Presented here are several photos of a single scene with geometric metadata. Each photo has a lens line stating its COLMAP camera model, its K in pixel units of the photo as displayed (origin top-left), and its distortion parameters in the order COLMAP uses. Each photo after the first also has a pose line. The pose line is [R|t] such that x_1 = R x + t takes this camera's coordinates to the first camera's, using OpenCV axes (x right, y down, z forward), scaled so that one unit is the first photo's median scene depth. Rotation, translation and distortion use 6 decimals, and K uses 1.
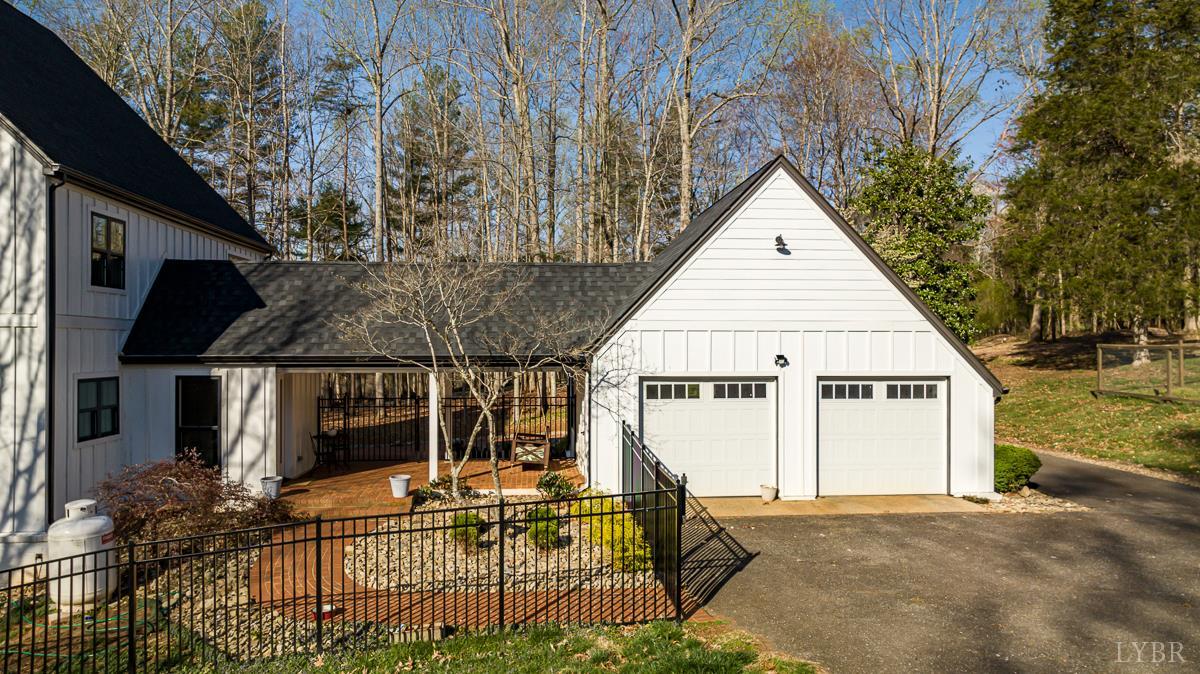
lens RADIAL K [[830.3, 0, 600.0], [0, 830.3, 337.0], [0, 0, 1]] dist [-0.020521, -0.000390]
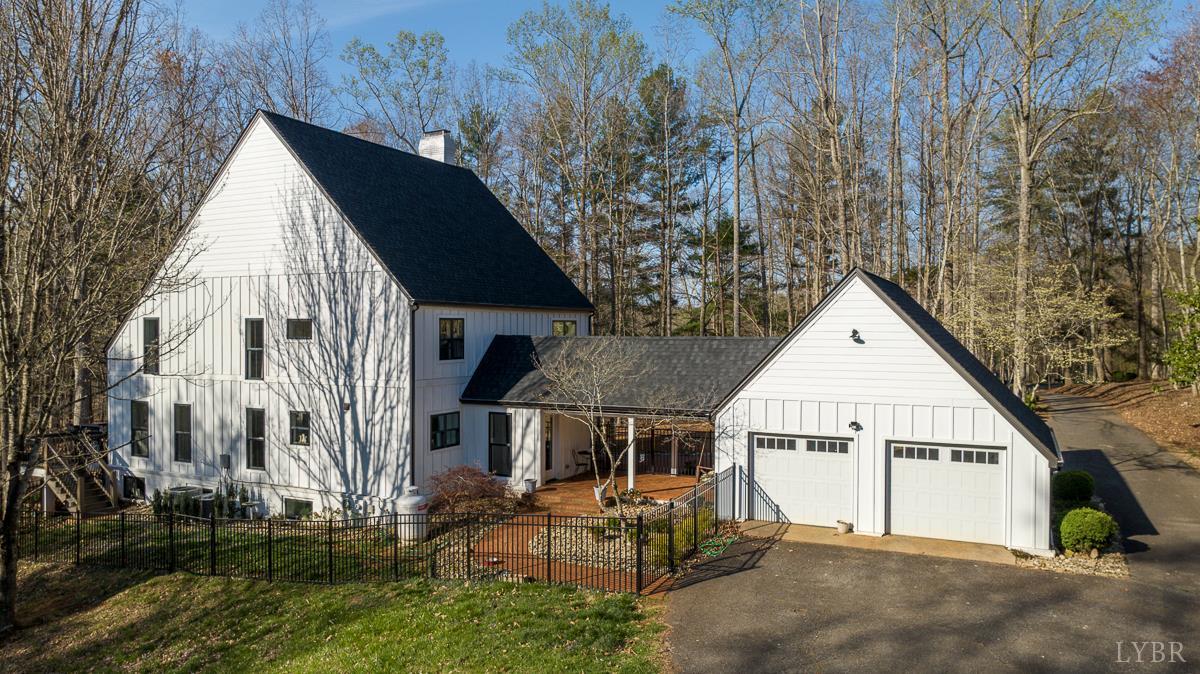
lens RADIAL K [[785.8, 0, 600.0], [0, 785.8, 337.0], [0, 0, 1]] dist [-0.030750, -0.000660]
pose [[0.867116, 0.005219, -0.498080, 0.479635], [-0.003287, 0.999983, 0.004755, -0.114724], [0.498096, -0.002486, 0.867118, -0.257047]]
